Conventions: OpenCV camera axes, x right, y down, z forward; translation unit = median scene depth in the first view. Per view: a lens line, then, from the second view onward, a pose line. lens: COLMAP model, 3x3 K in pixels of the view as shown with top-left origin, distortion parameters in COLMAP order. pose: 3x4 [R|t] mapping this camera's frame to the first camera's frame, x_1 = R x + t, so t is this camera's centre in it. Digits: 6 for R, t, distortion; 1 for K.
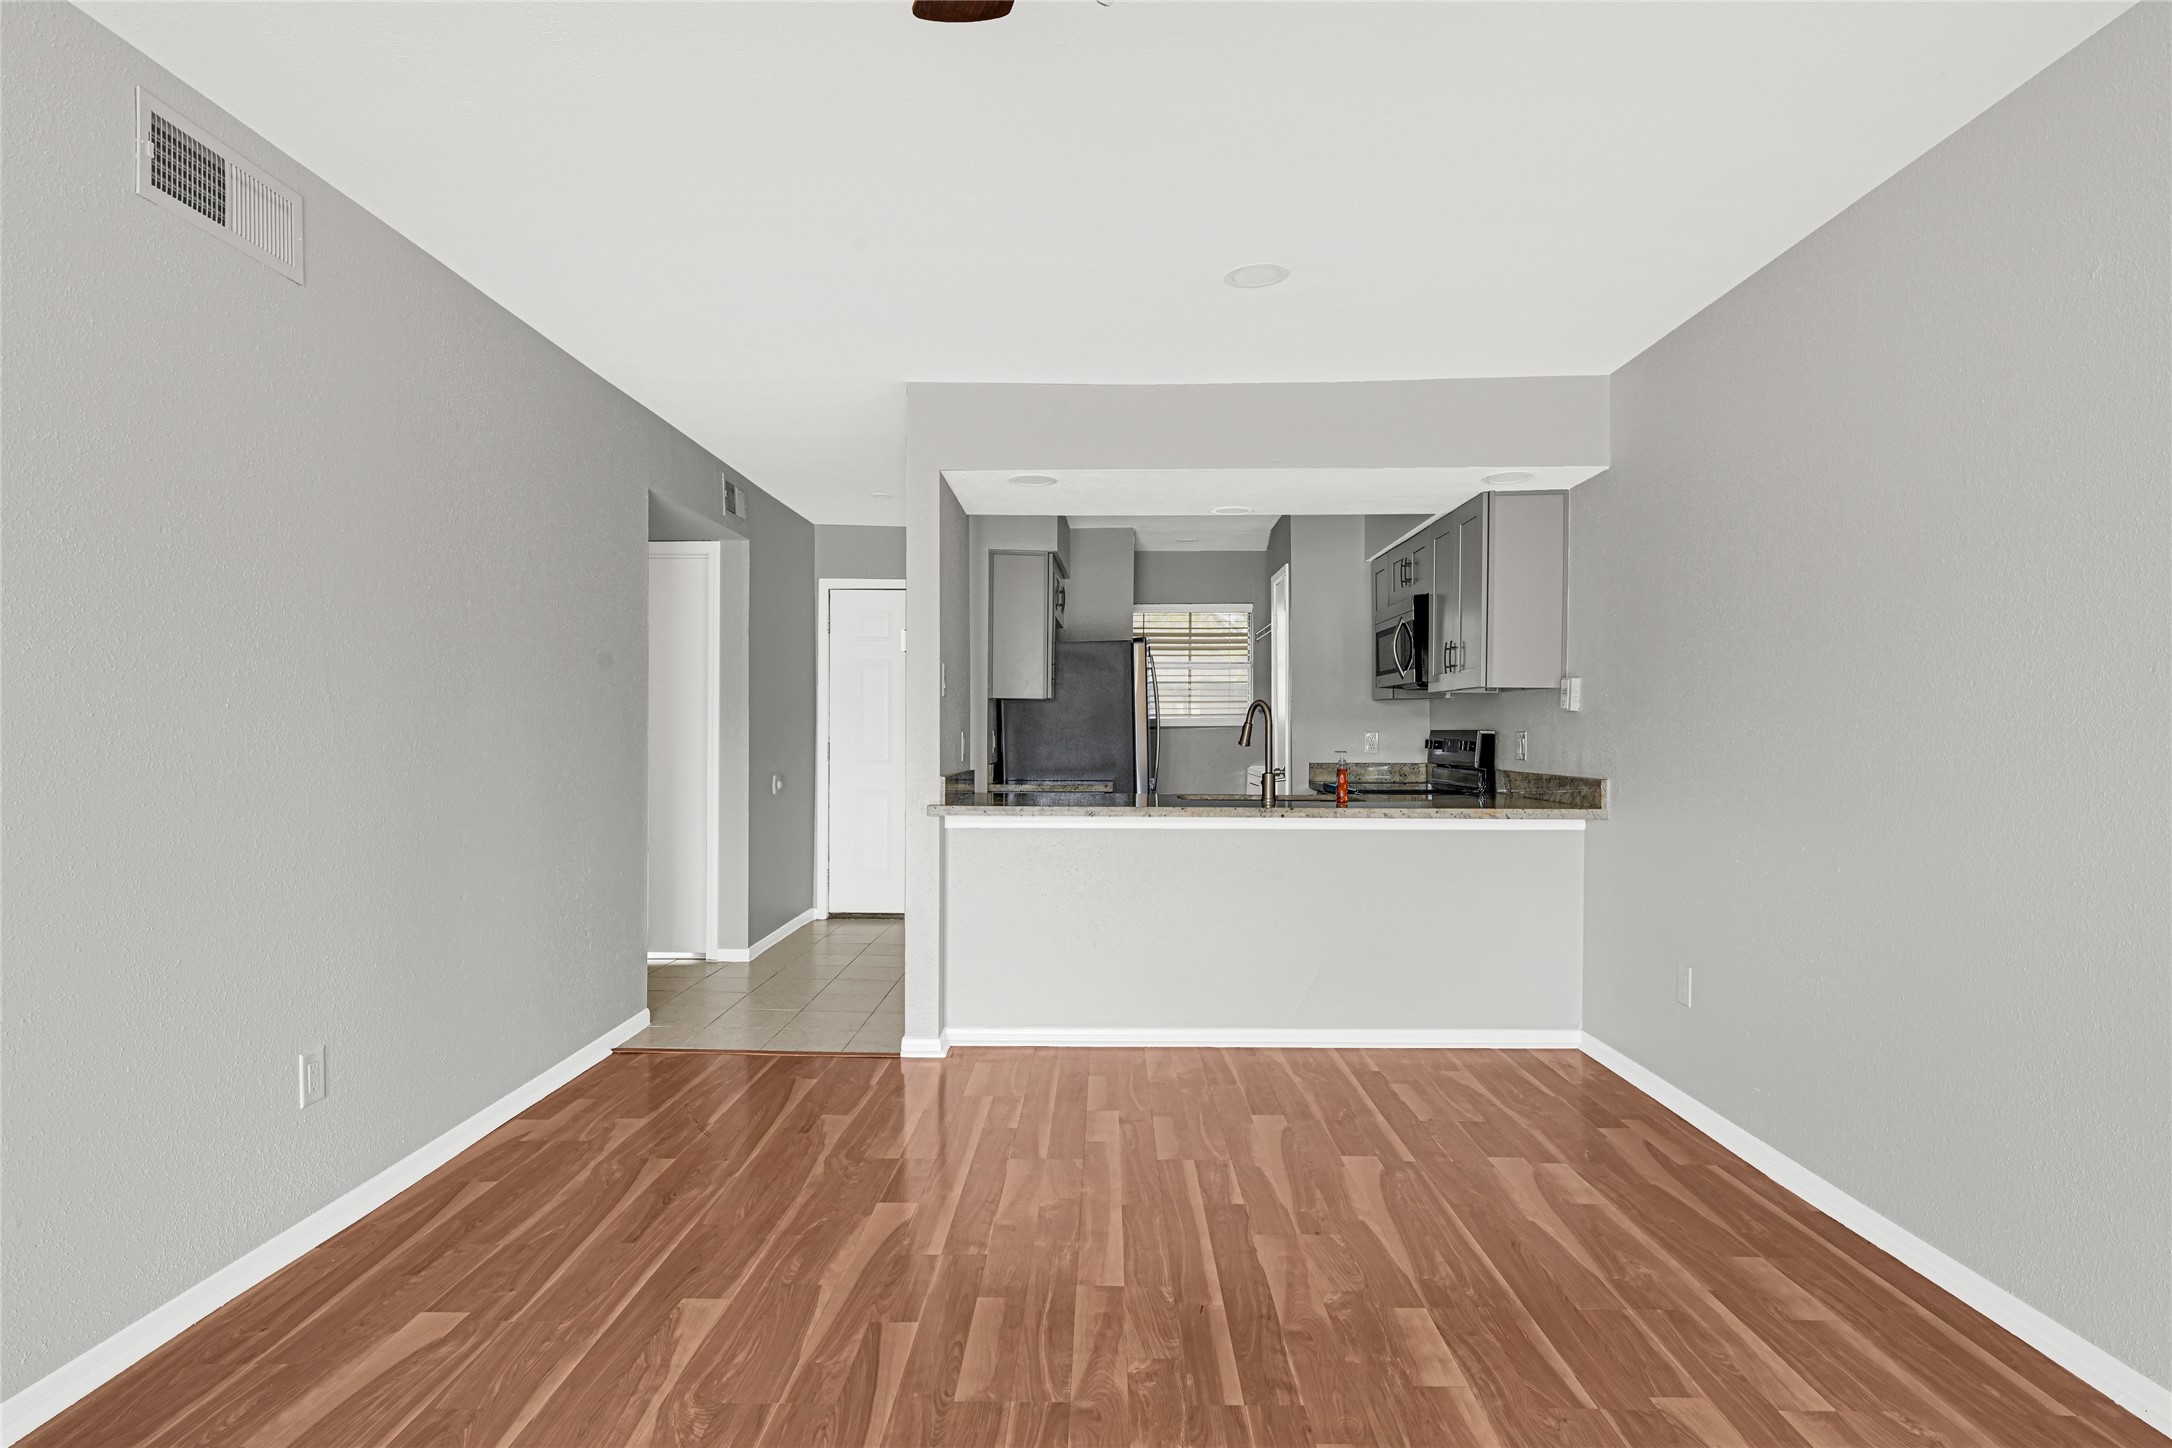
lens RADIAL K [[1201.6, 0, 1084.4], [0, 1201.6, 740.5], [0, 0, 1]] dist [0.002548, 0.000651]
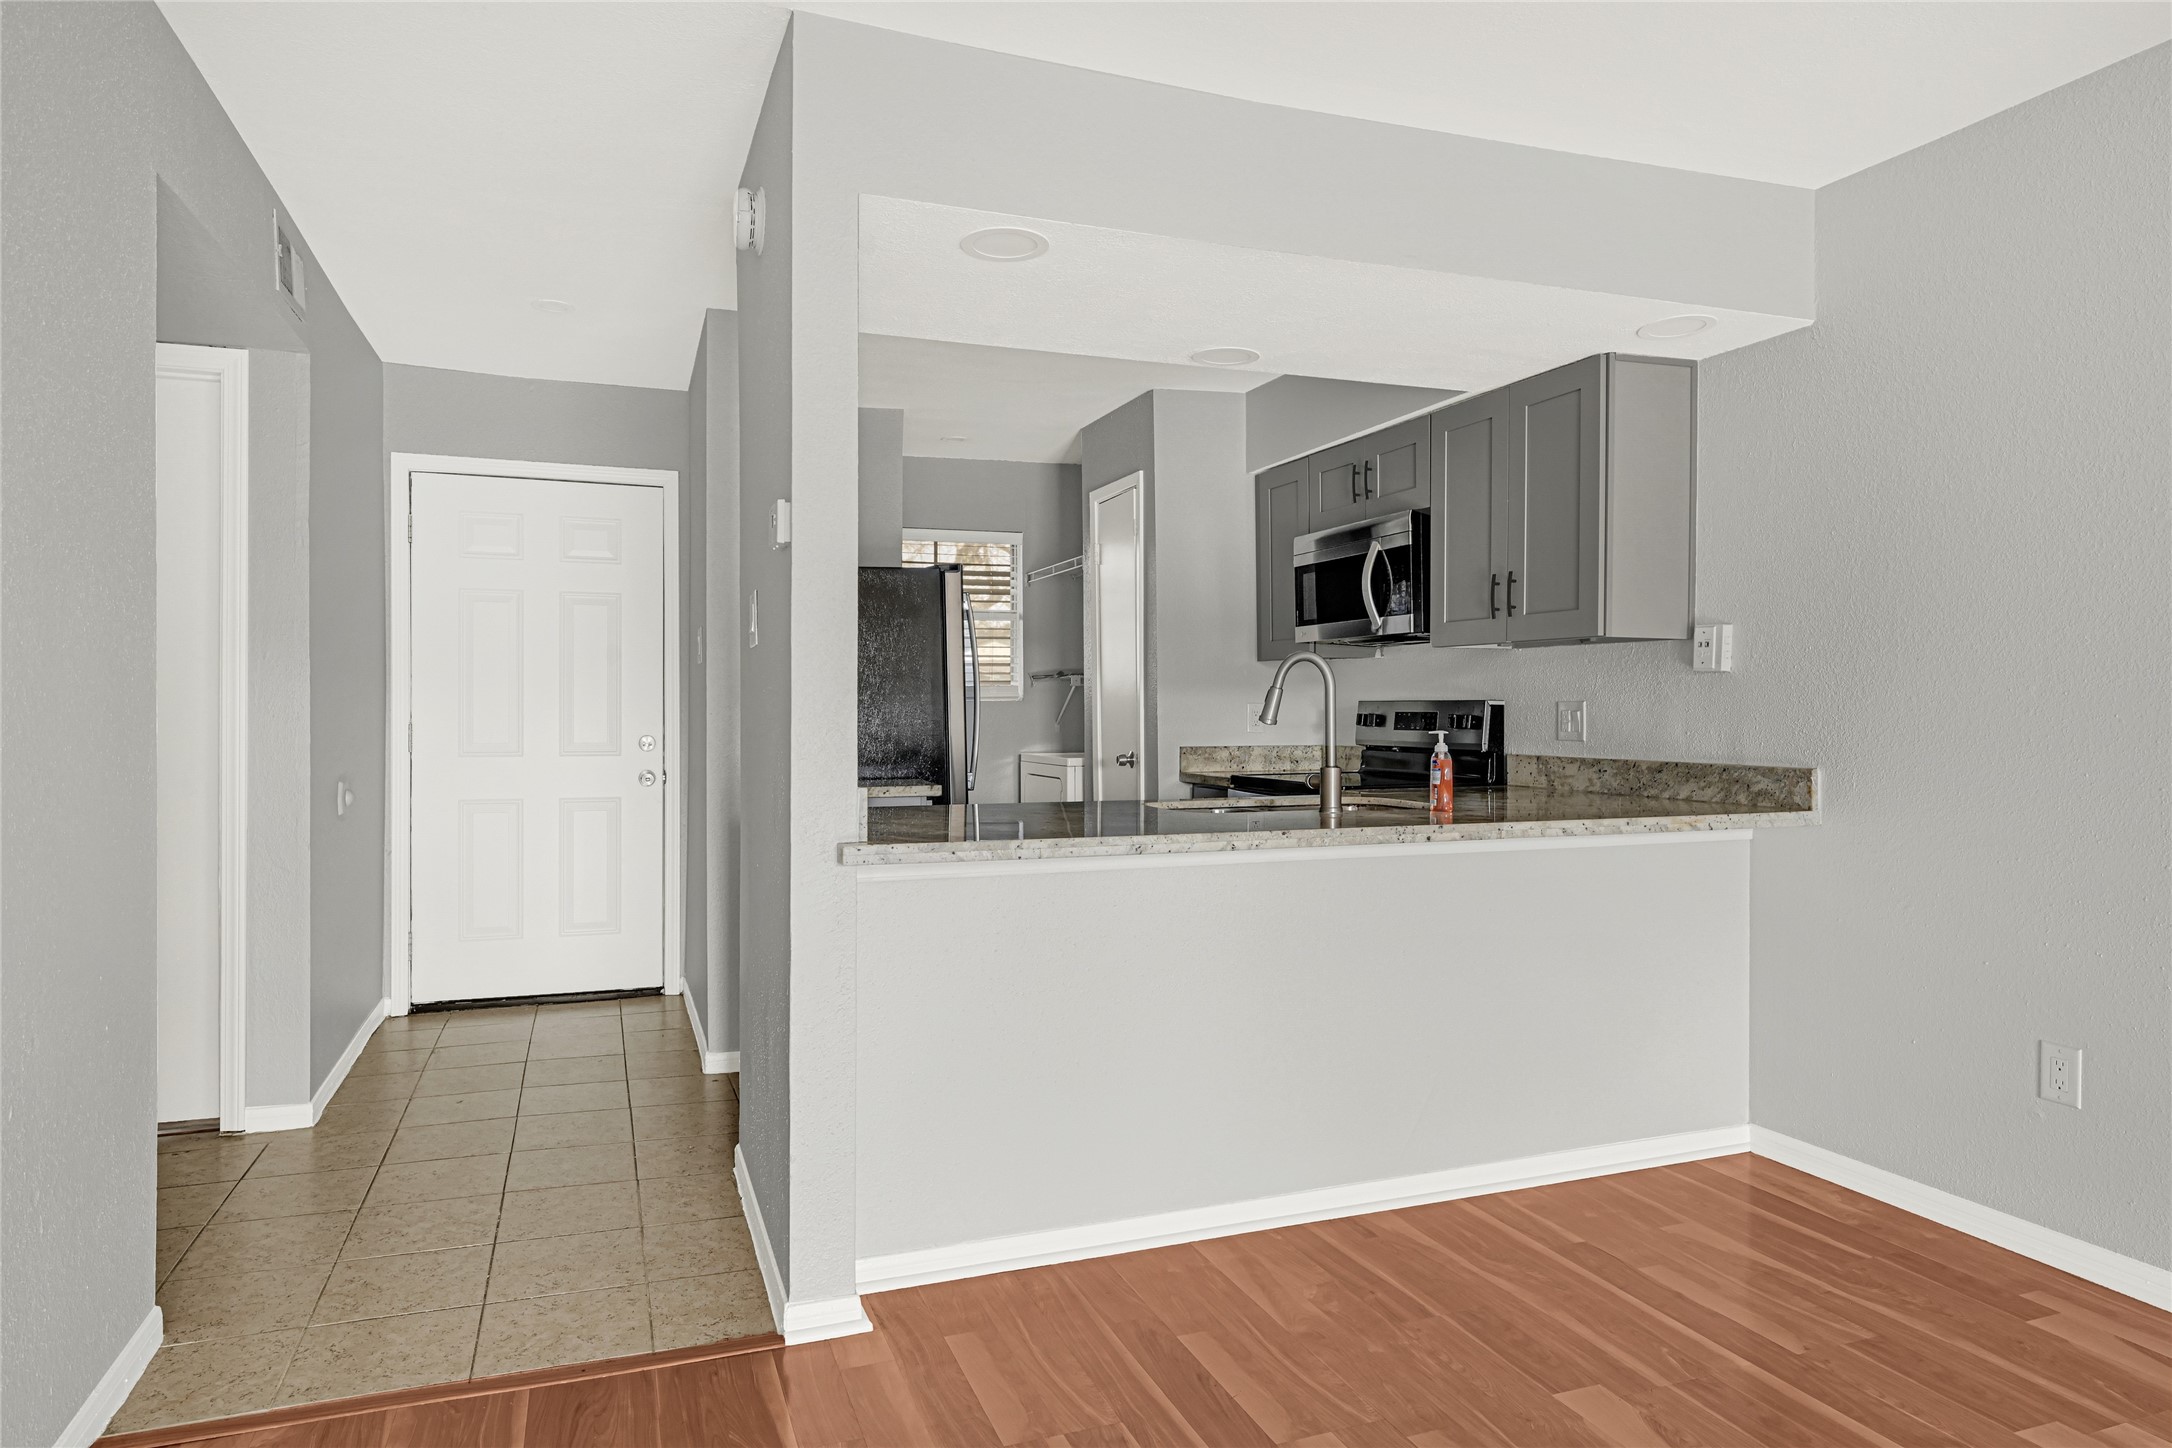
lens RADIAL K [[1308.8, 0, 1077.6], [0, 1308.8, 721.6], [0, 0, 1]] dist [0.001260, -0.005559]
pose [[0.931120, -0.006979, 0.364646, -0.234951], [0.005651, 0.999973, 0.004709, -0.000890], [-0.364669, -0.002324, 0.931135, 0.437194]]
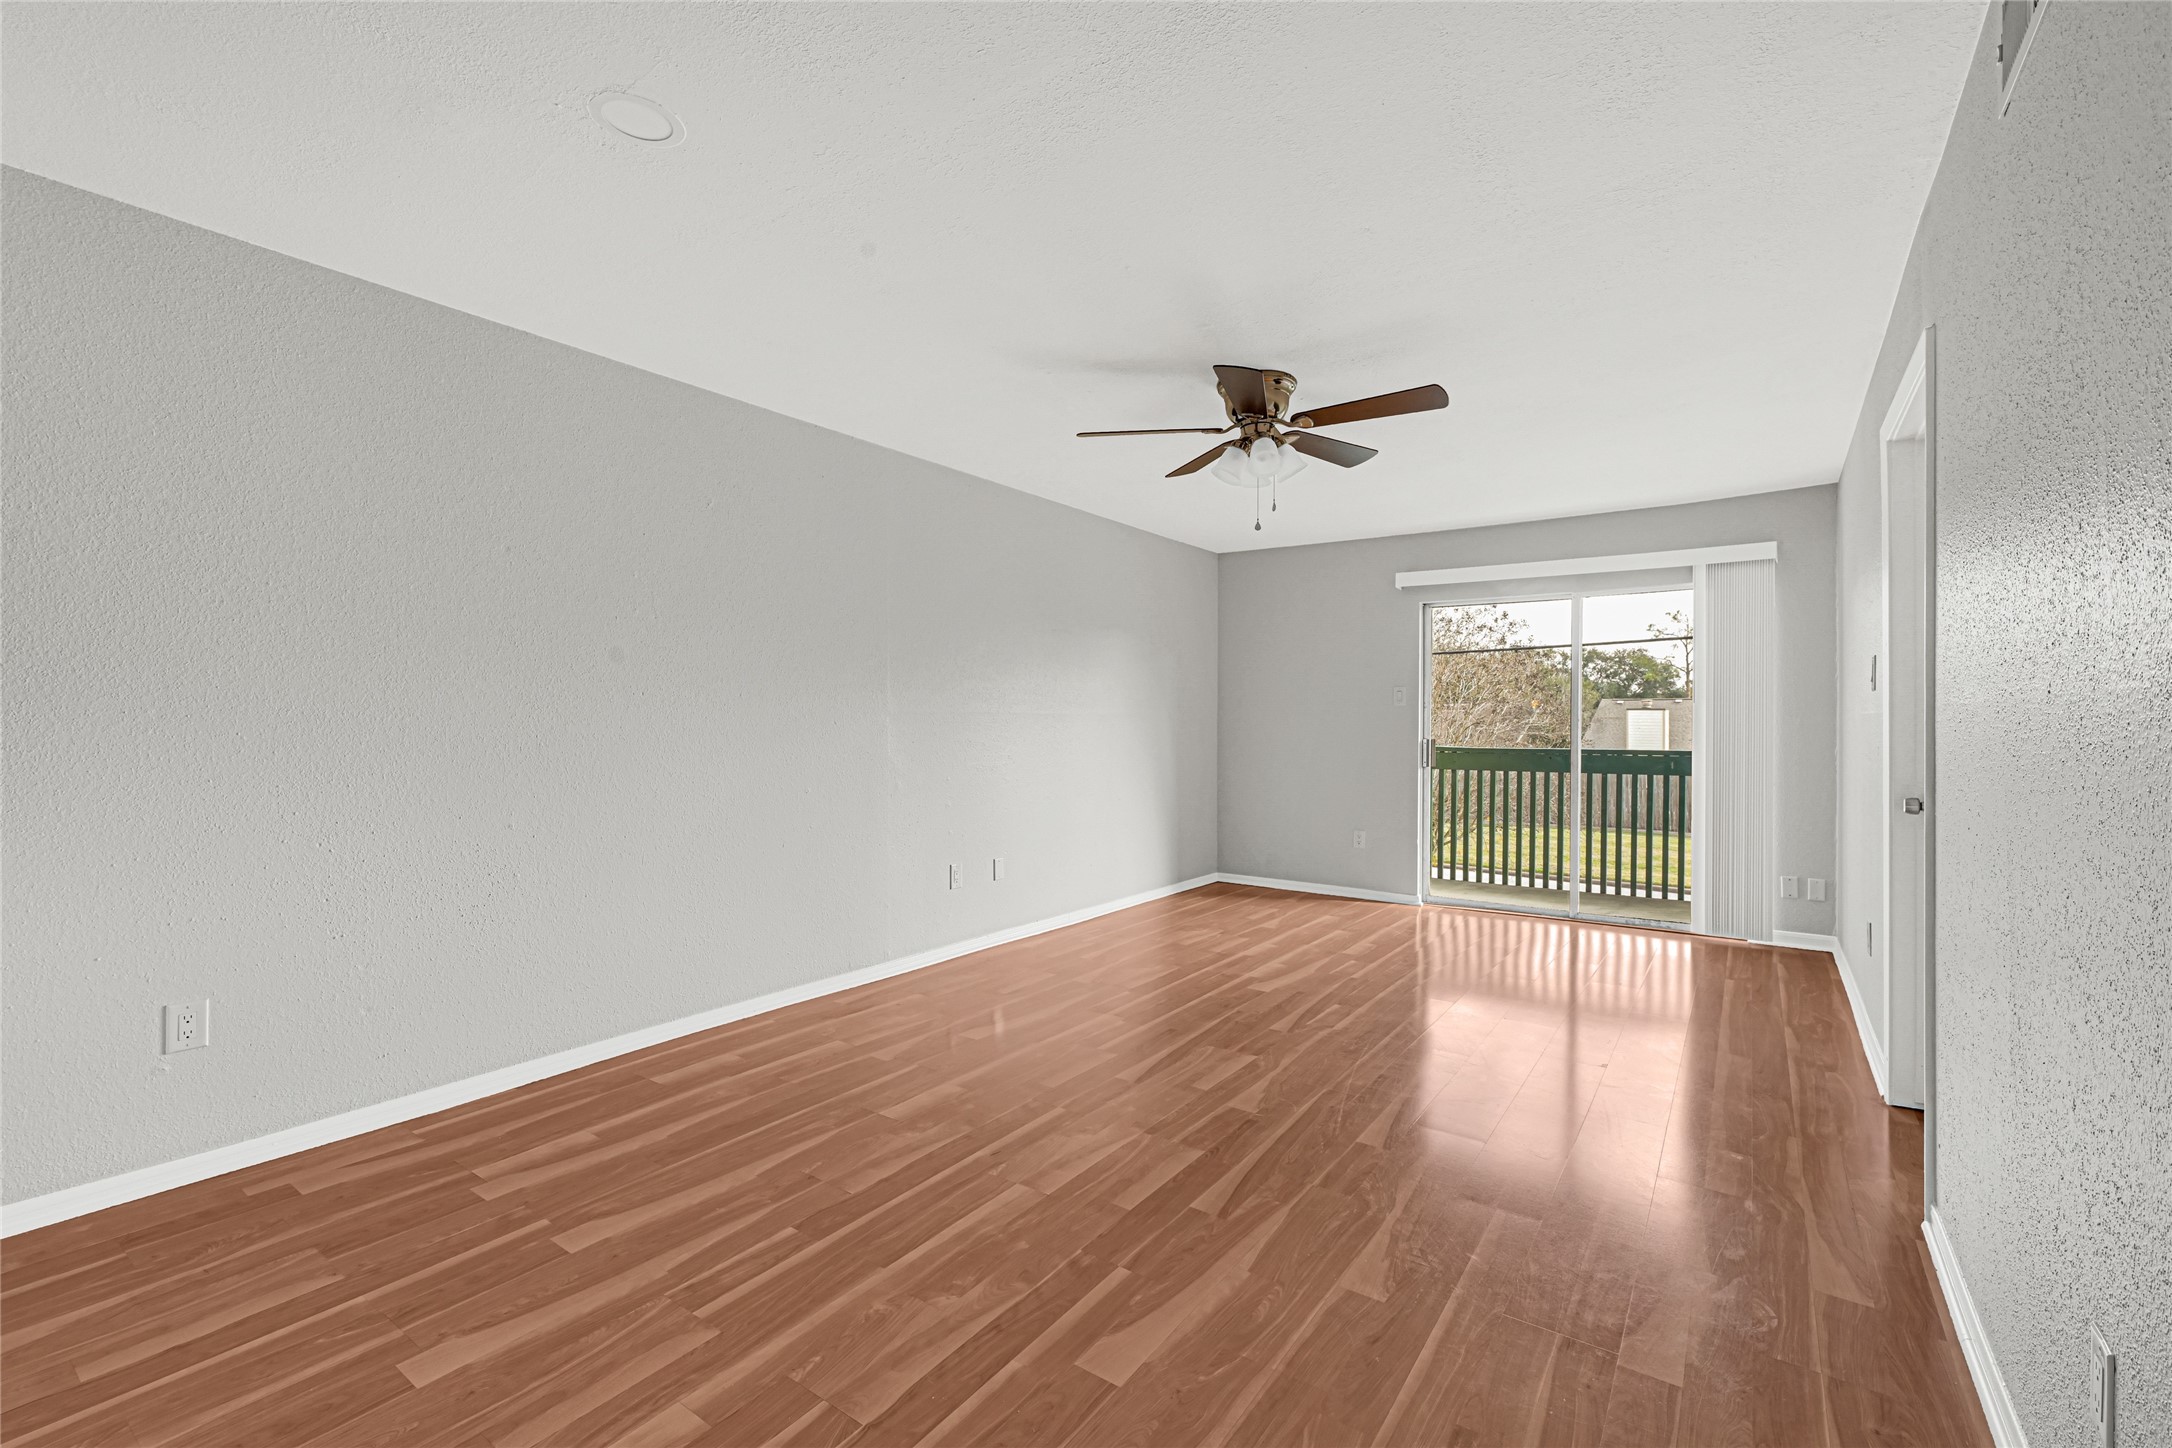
lens RADIAL K [[930.1, 0, 1092.7], [0, 930.1, 728.3], [0, 0, 1]] dist [0.000104, 0.000568]
pose [[-0.829658, -0.006979, 0.558228, -0.314756], [-0.000531, 0.999931, 0.011712, -0.008077], [-0.558272, 0.009421, -0.829605, 0.993535]]
